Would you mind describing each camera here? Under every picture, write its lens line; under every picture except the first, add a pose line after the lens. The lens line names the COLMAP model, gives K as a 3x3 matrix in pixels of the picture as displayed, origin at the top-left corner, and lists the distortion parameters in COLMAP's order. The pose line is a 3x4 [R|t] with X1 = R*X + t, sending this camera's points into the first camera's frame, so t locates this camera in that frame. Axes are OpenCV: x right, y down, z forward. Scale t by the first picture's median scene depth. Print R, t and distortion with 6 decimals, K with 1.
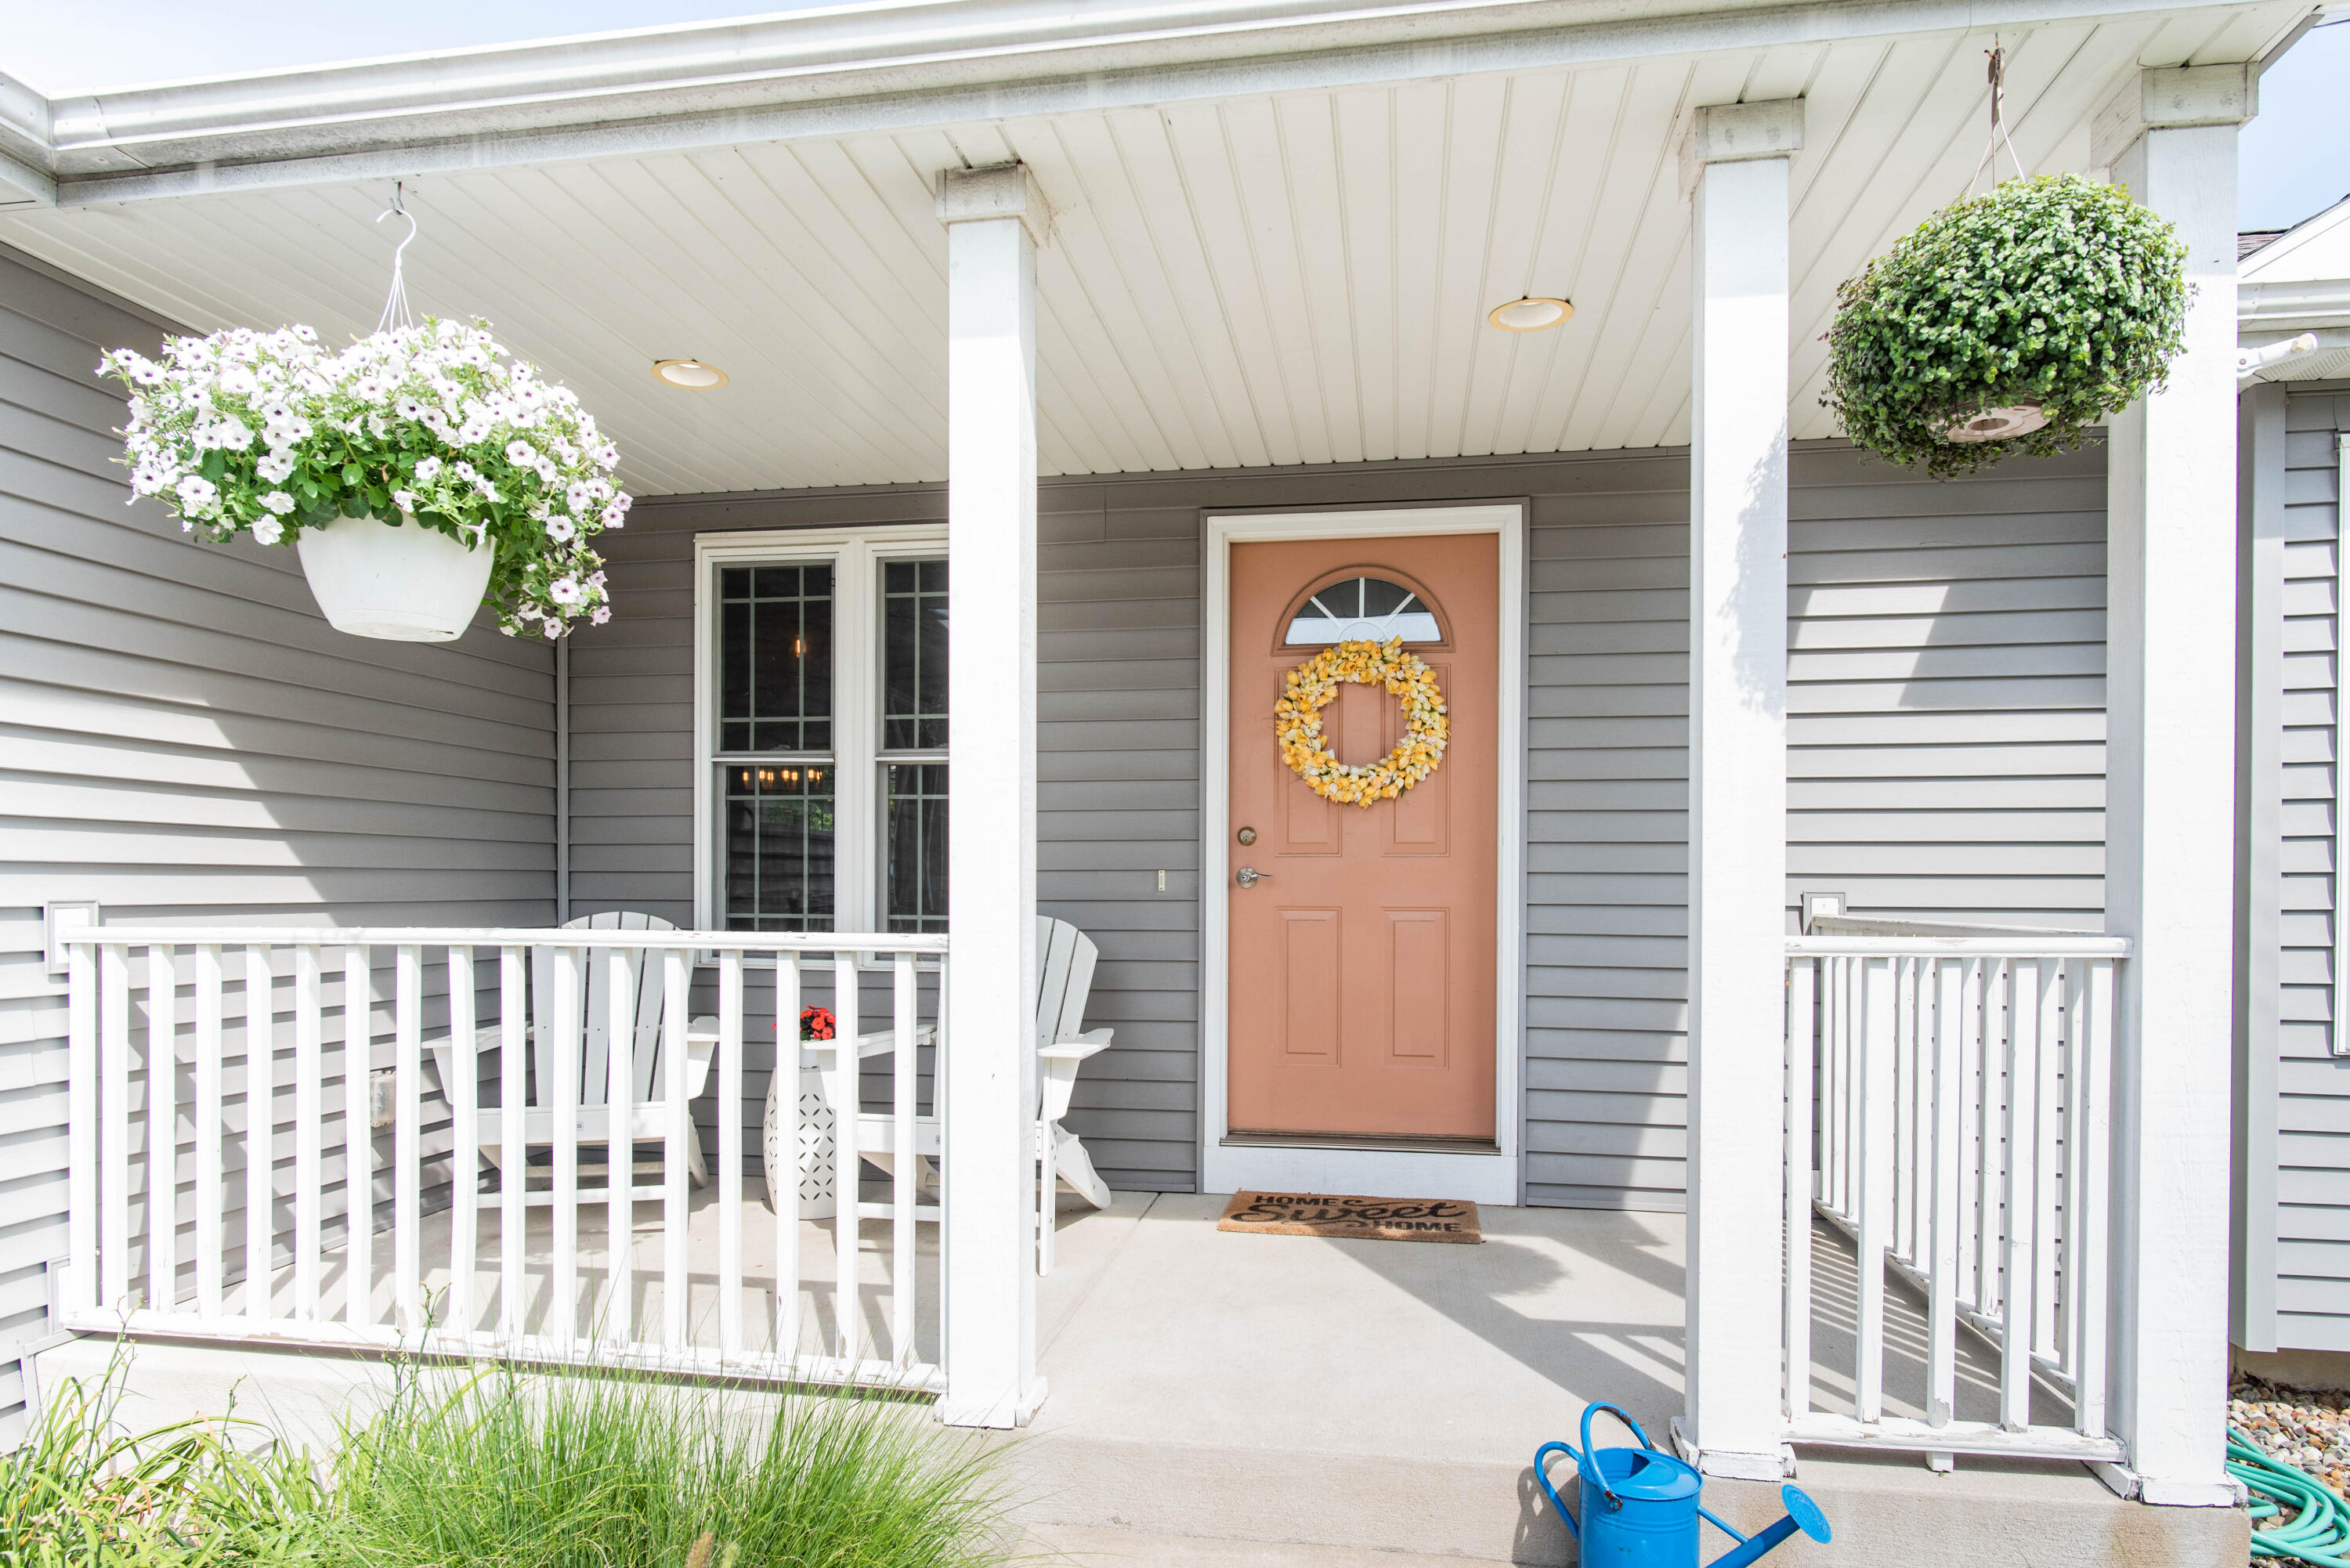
lens RADIAL K [[1347.3, 0, 1188.2], [0, 1347.3, 837.2], [0, 0, 1]] dist [0.001201, 0.000122]
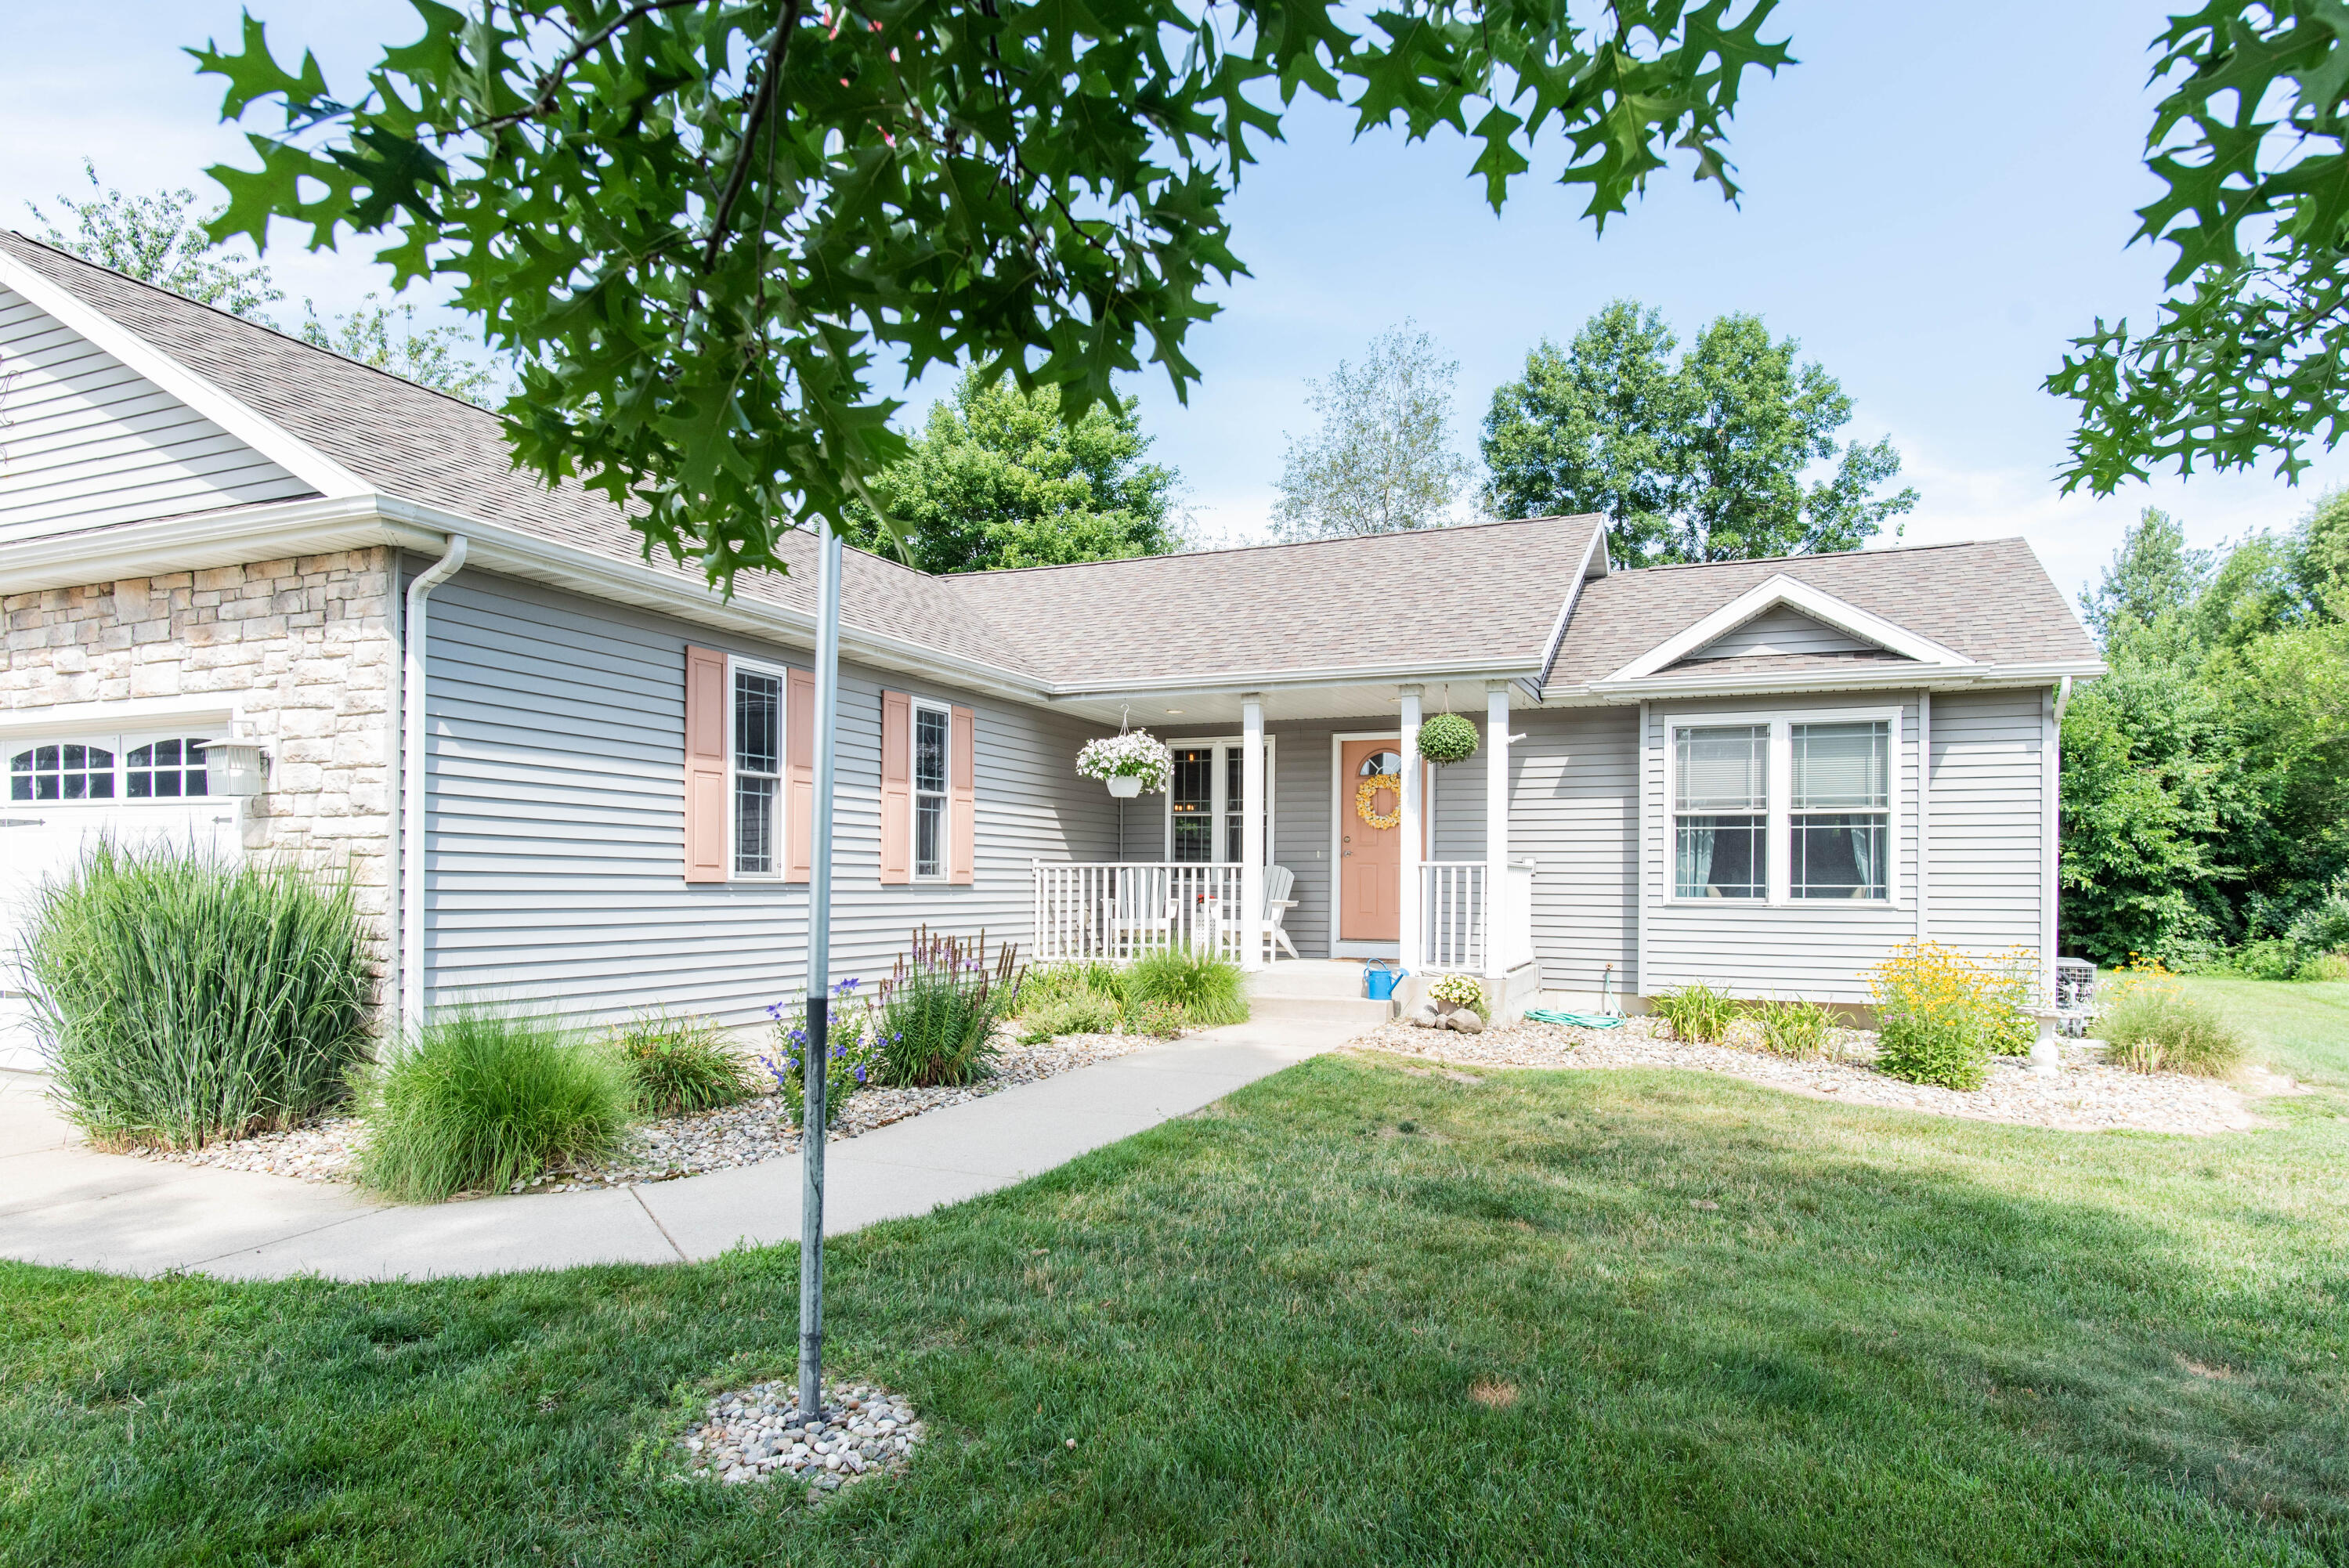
lens RADIAL K [[1346.8, 0, 1176.6], [0, 1346.8, 797.5], [0, 0, 1]] dist [0.001201, 0.000122]
pose [[0.969530, -0.011438, -0.244705, 0.448618], [0.004515, 0.999574, -0.028835, -0.010633], [0.244931, 0.026851, 0.969169, -2.167119]]
